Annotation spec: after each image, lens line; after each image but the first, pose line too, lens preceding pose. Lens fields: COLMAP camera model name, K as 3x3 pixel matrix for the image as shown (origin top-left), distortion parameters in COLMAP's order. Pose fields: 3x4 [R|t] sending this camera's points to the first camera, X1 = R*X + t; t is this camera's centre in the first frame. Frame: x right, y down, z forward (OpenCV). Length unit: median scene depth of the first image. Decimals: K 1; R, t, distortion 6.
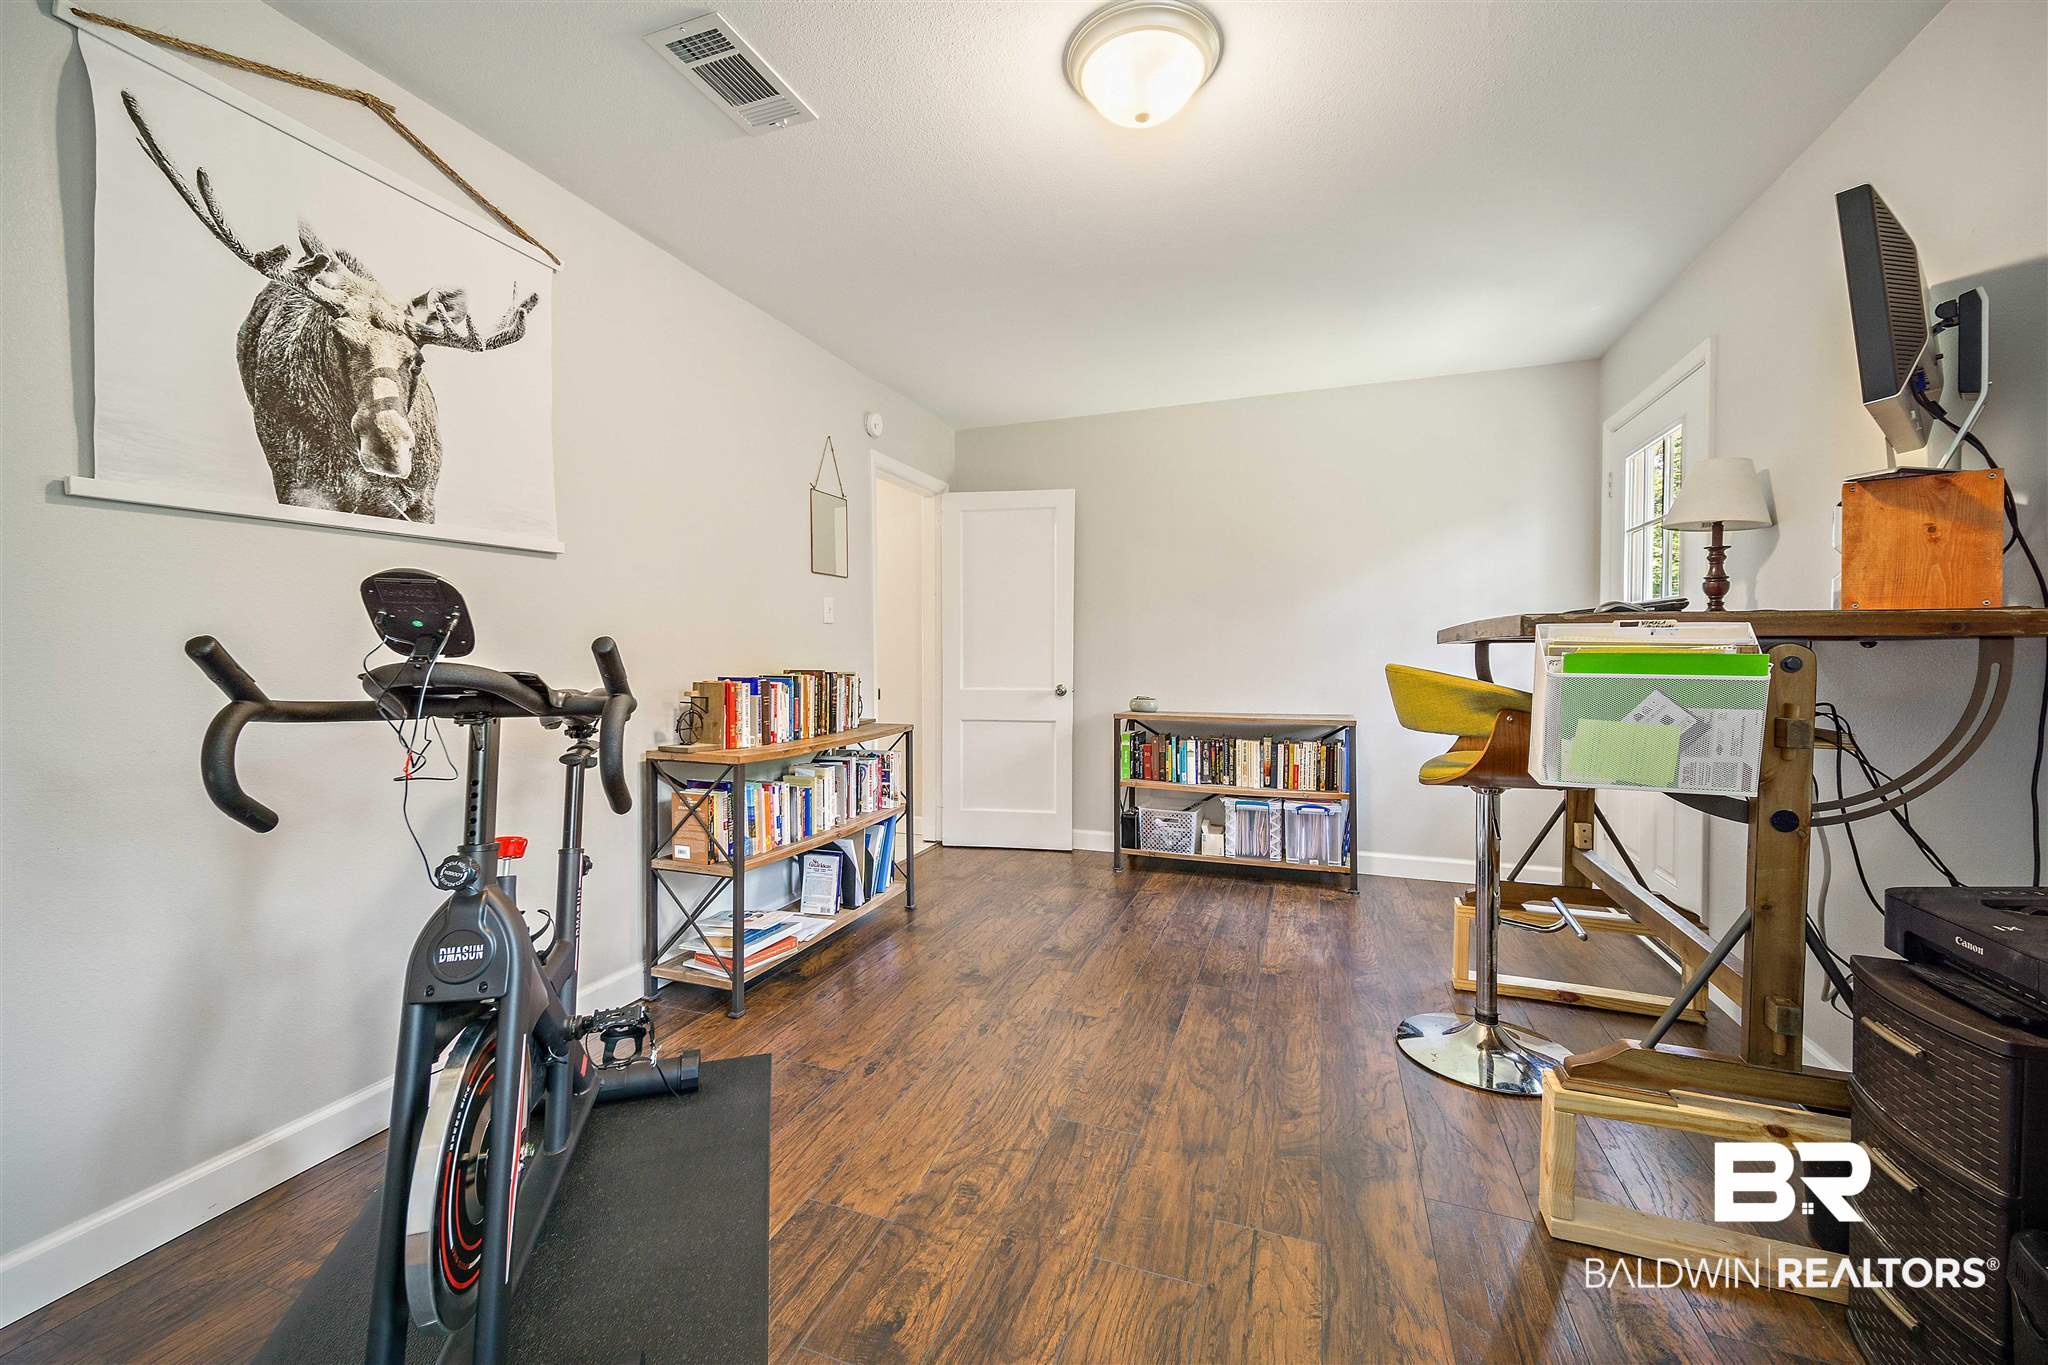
lens RADIAL K [[809.9, 0, 1022.7], [0, 809.9, 649.6], [0, 0, 1]] dist [0.009211, -0.000353]
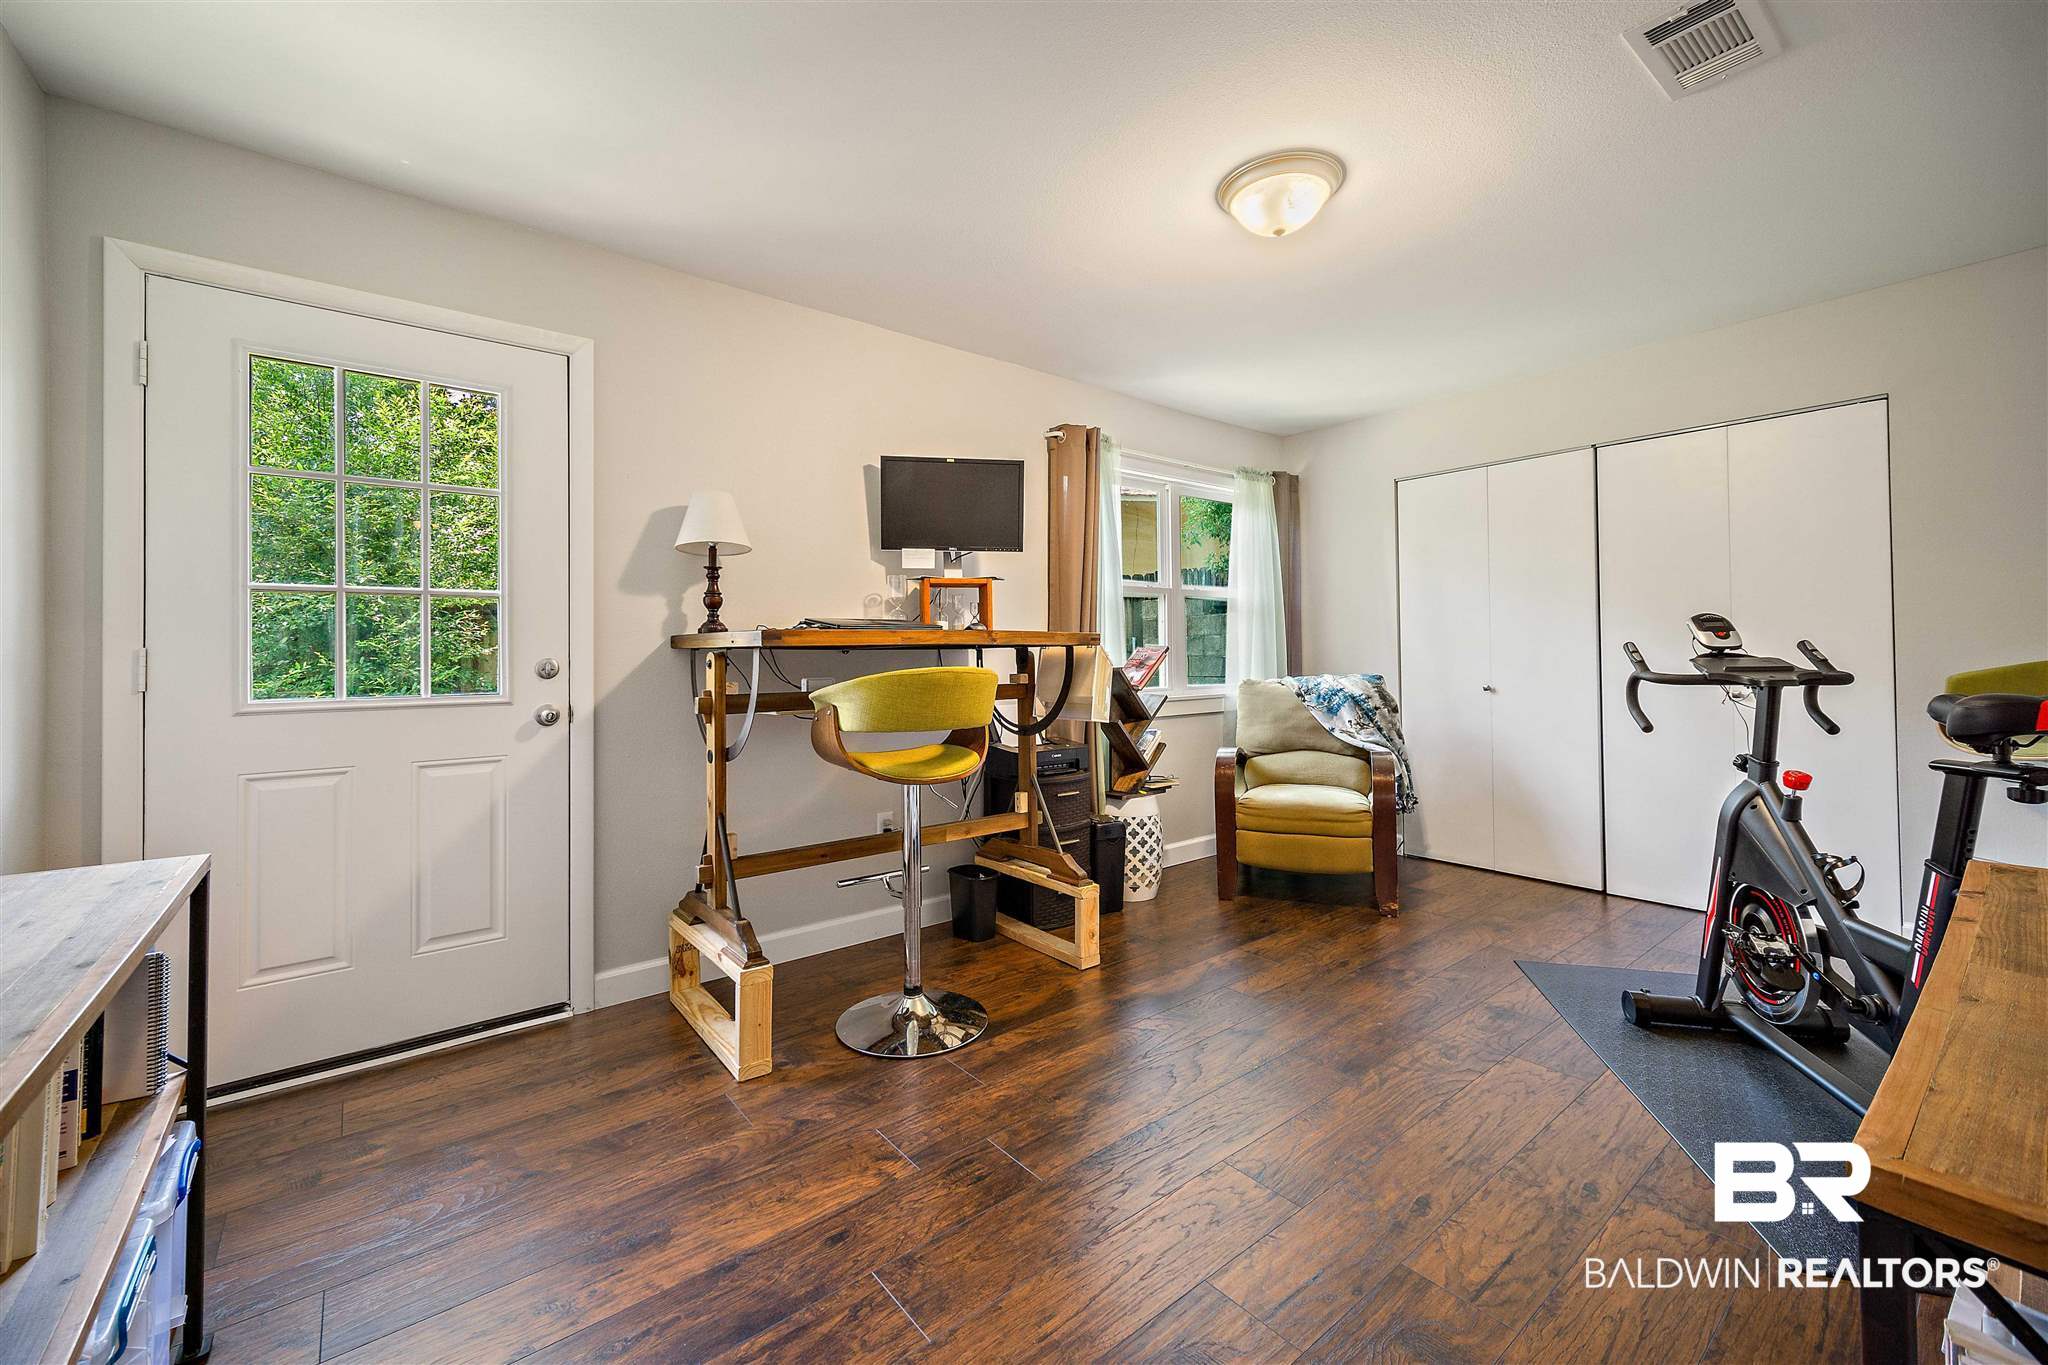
lens RADIAL K [[809.9, 0, 1022.7], [0, 809.9, 649.6], [0, 0, 1]] dist [0.009211, -0.000353]
pose [[-0.850130, 0.009309, 0.526490, -0.158711], [0.001221, 0.999876, -0.015706, 0.012699], [-0.526571, -0.012709, -0.850036, 2.185760]]
